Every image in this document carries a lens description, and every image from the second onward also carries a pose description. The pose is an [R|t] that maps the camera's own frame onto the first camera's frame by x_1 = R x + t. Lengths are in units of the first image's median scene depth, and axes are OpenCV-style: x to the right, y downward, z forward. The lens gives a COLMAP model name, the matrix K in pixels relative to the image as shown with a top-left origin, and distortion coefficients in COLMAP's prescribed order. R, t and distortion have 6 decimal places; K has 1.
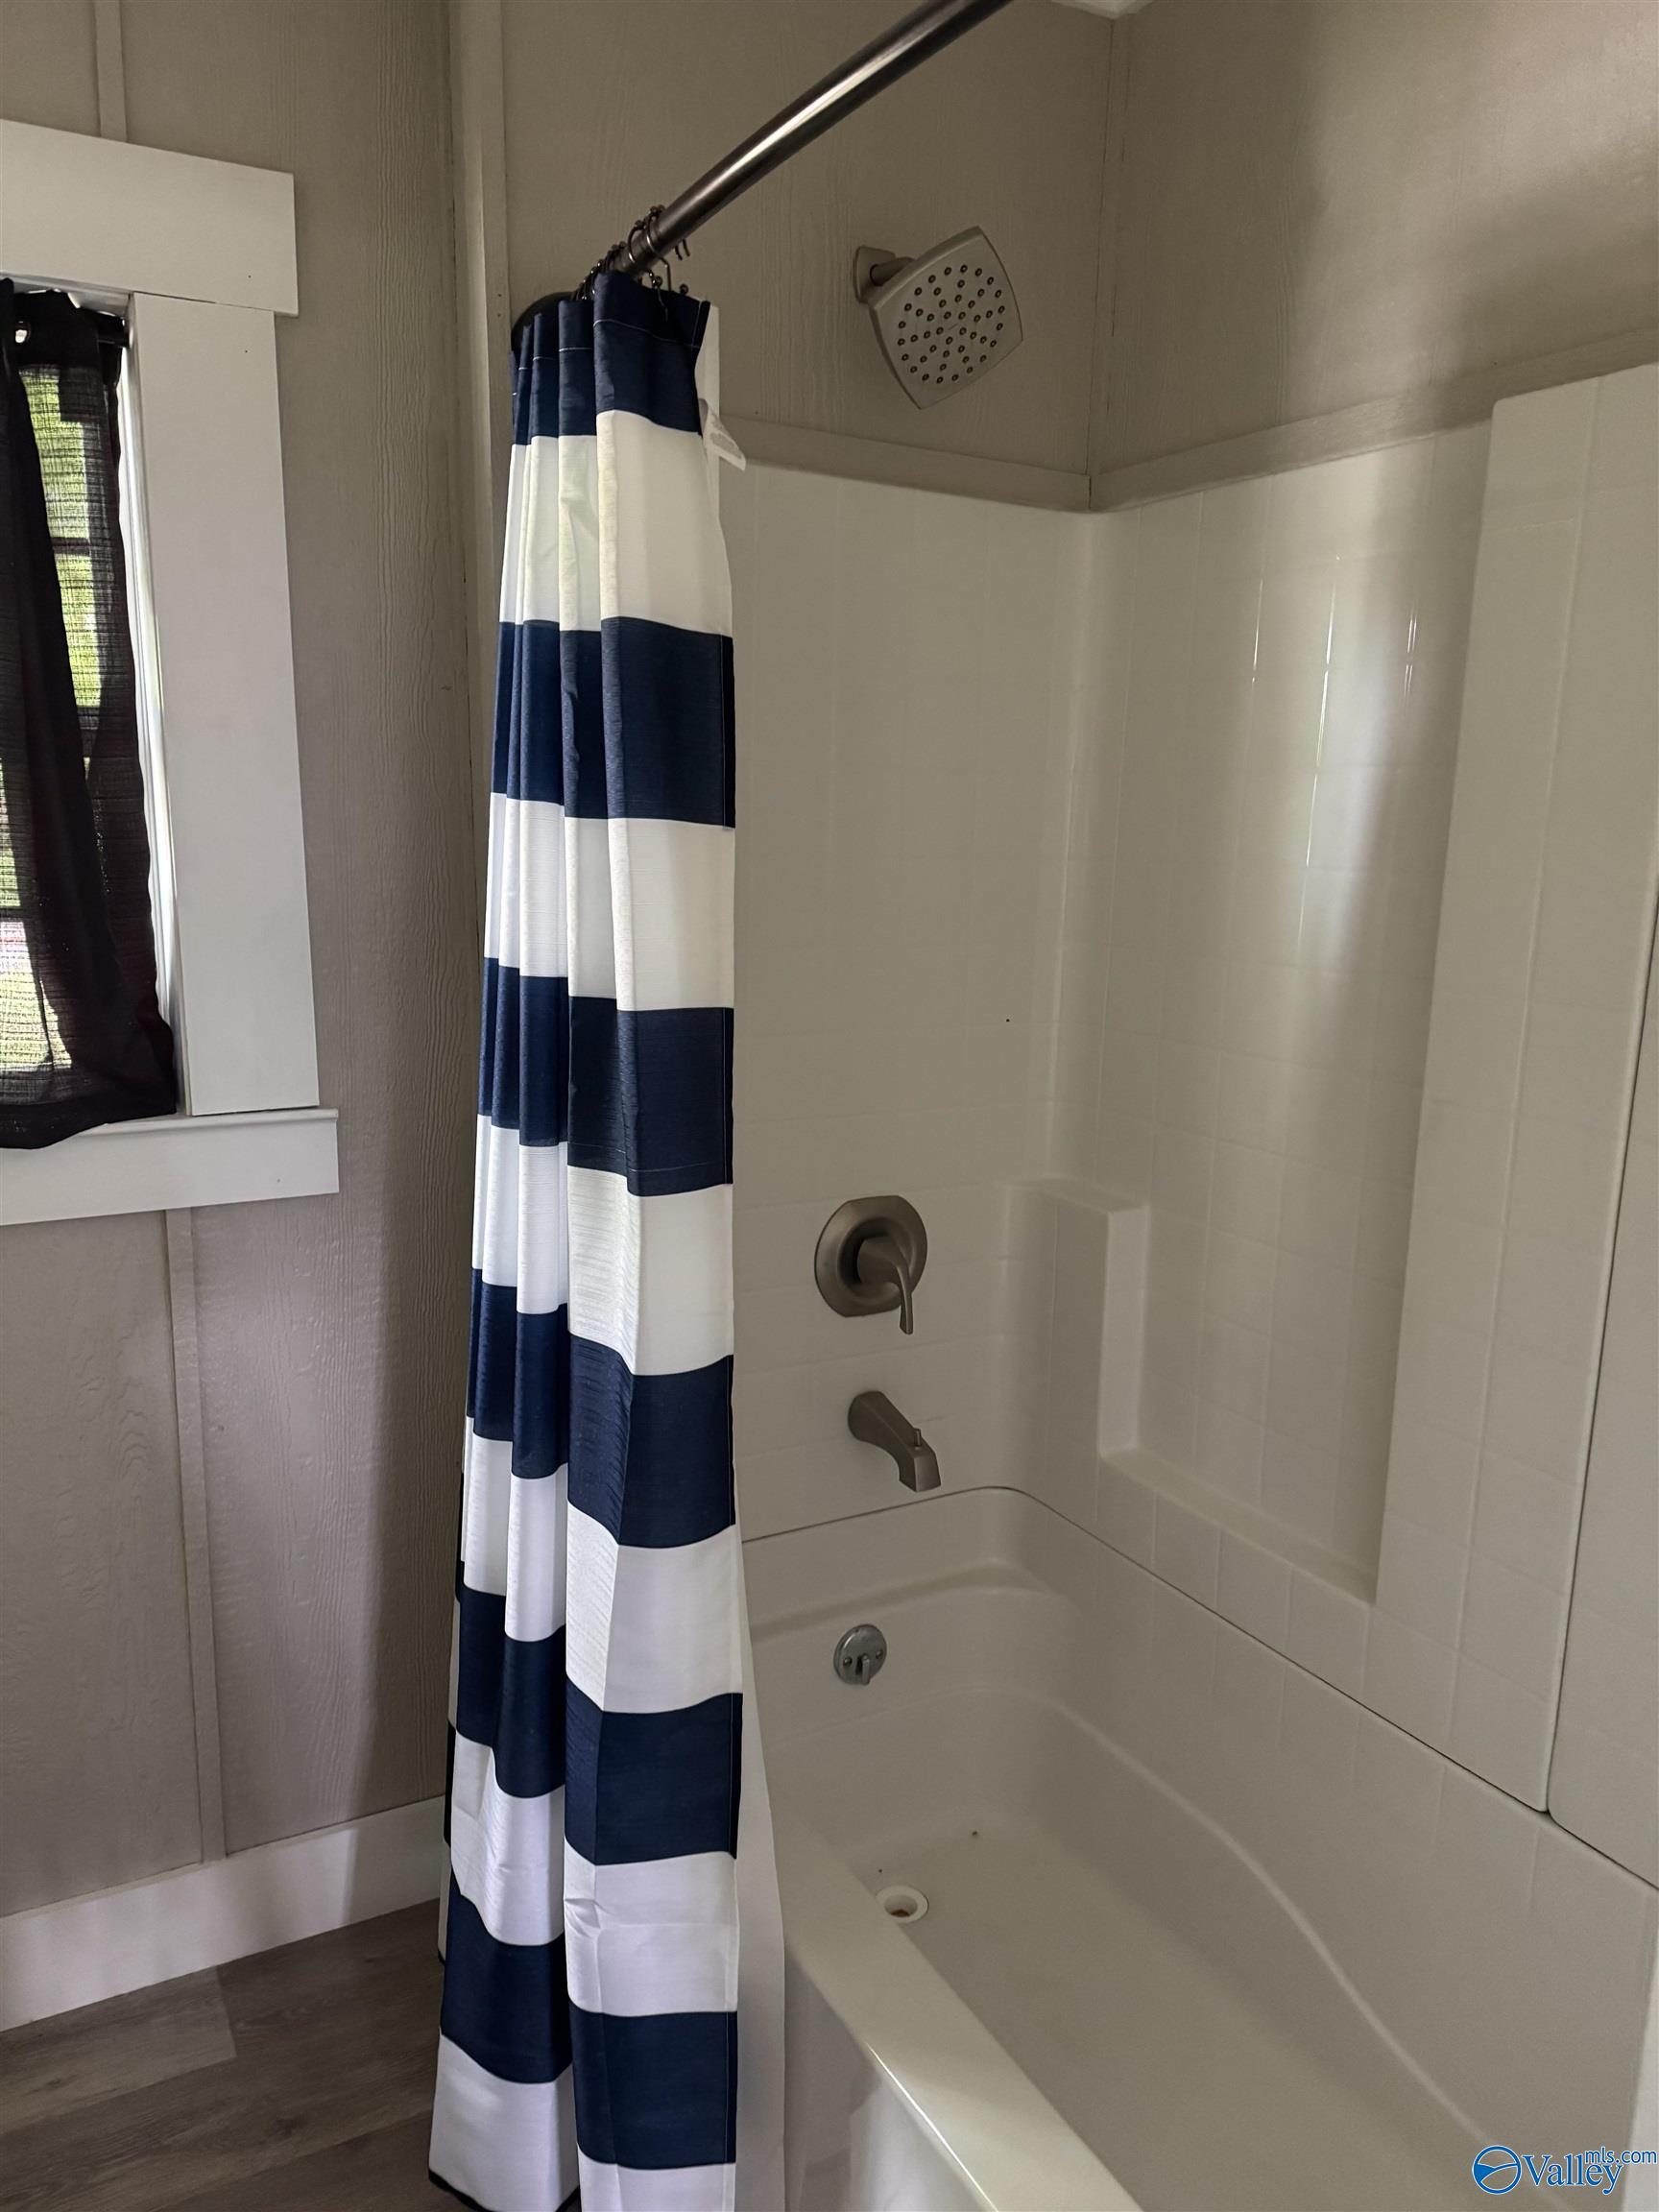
lens RADIAL K [[1570.1, 0, 827.2], [0, 1570.1, 1120.4], [0, 0, 1]] dist [0.013698, -0.021414]
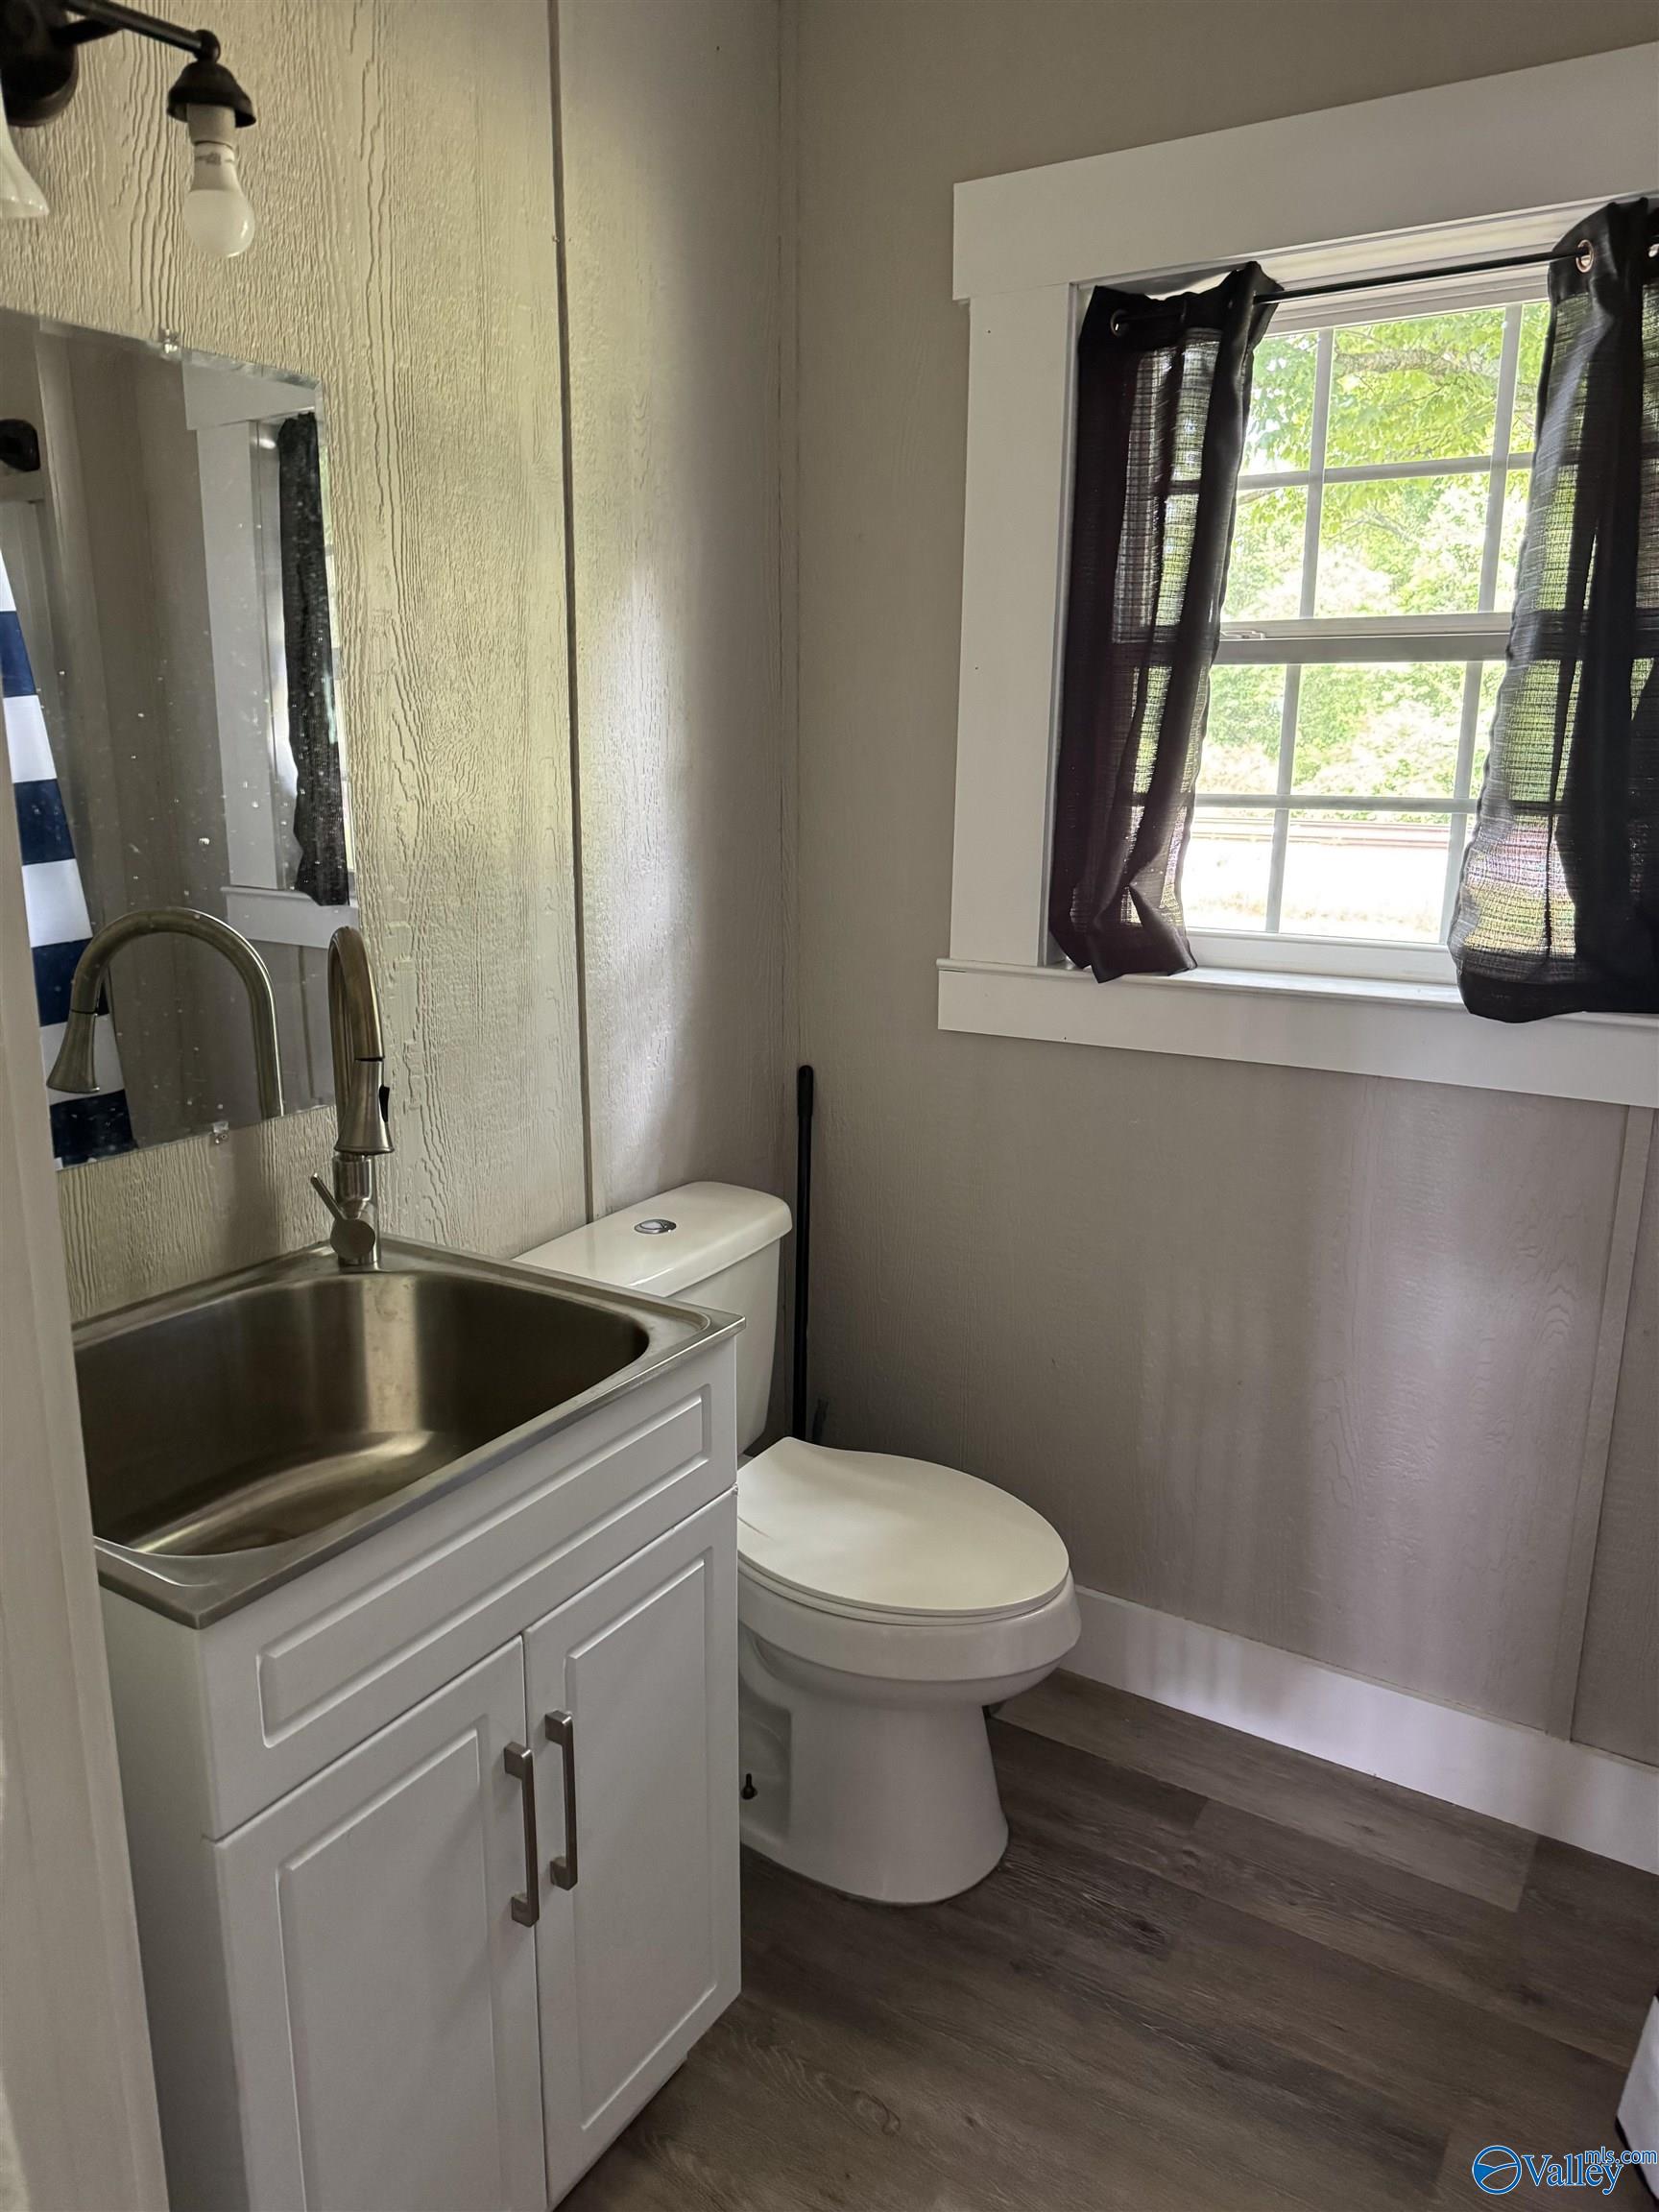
lens RADIAL K [[1570.1, 0, 825.4], [0, 1570.1, 1098.1], [0, 0, 1]] dist [0.013698, -0.021414]
pose [[0.478201, 0.190364, -0.857371, 0.208803], [-0.159134, 0.978848, 0.128579, 0.004288], [0.863713, 0.074950, 0.498380, 0.043967]]
